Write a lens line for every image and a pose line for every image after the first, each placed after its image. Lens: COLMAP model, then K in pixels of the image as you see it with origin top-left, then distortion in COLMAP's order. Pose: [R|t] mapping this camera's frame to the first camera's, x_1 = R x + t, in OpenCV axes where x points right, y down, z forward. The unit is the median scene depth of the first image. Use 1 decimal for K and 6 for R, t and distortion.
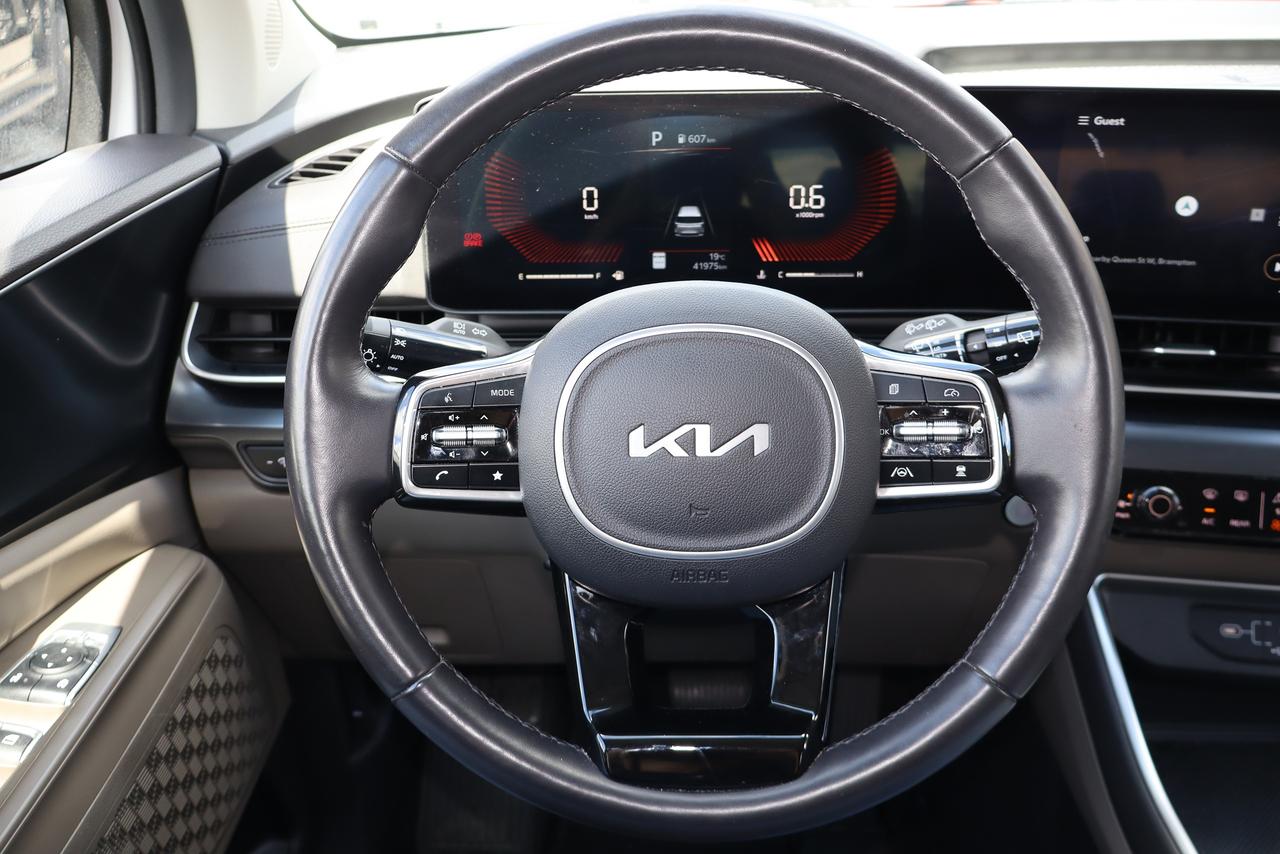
lens RADIAL K [[1065.8, 0, 632.7], [0, 1065.8, 434.1], [0, 0, 1]] dist [-0.021706, 0.000464]
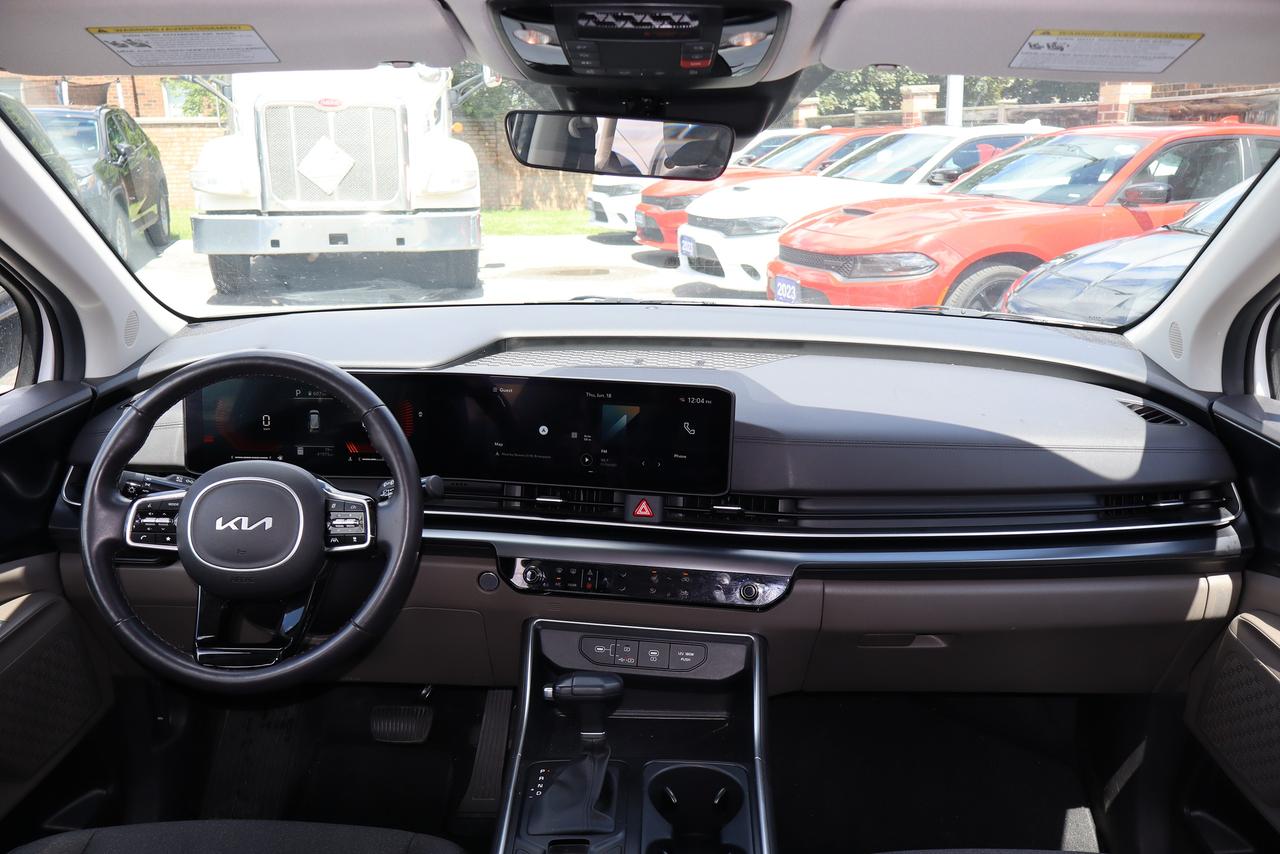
lens RADIAL K [[1065.8, 0, 652.5], [0, 1065.8, 428.8], [0, 0, 1]] dist [-0.021706, 0.000464]
pose [[0.999427, 0.022684, 0.025118, 0.657763], [-0.017863, 0.983905, -0.177799, 0.147197], [-0.028747, 0.177249, 0.983746, -1.042851]]
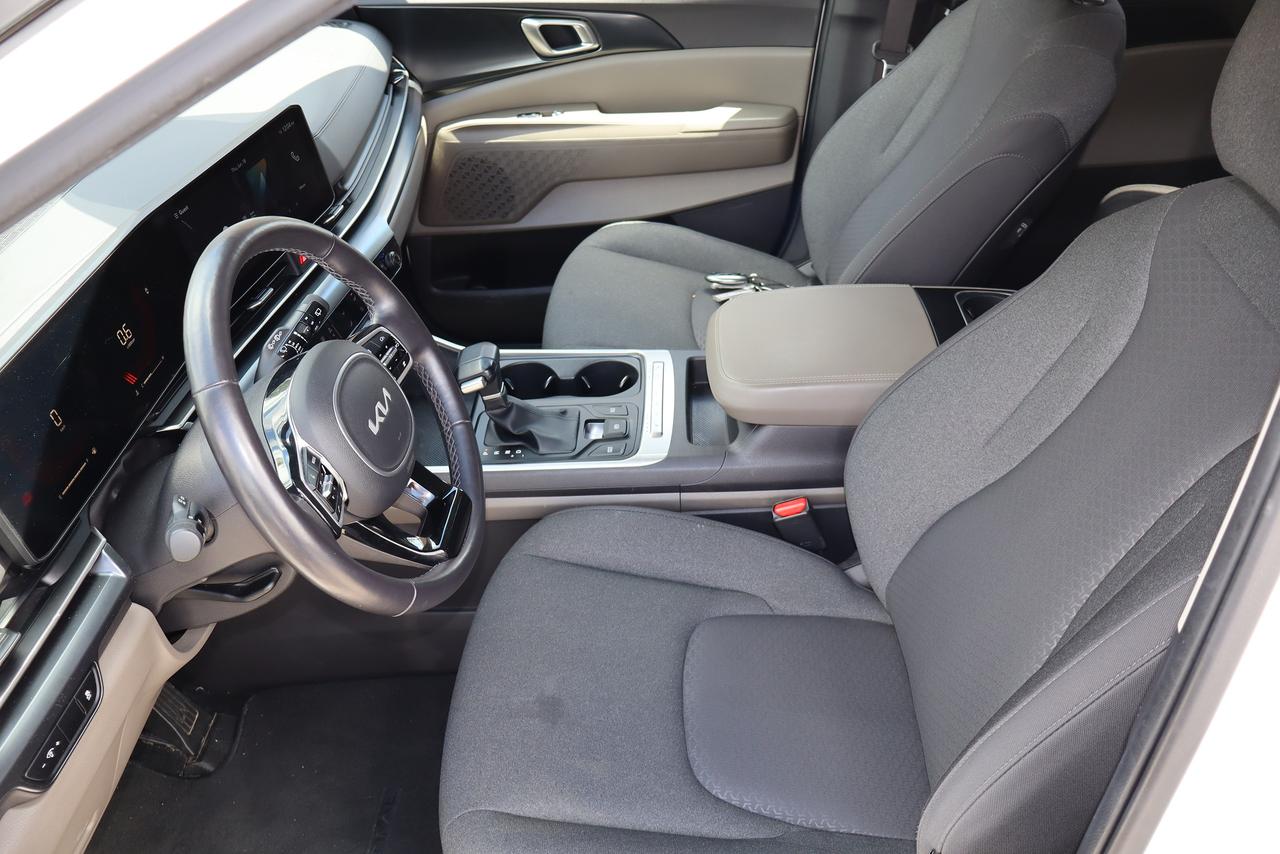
lens RADIAL K [[1065.8, 0, 641.4], [0, 1065.8, 426.1], [0, 0, 1]] dist [-0.021706, 0.000464]
pose [[-0.014391, -0.563000, 0.826331, -1.147448], [0.483639, 0.719394, 0.498564, -0.519972], [-0.875149, 0.406821, 0.261936, 0.025843]]
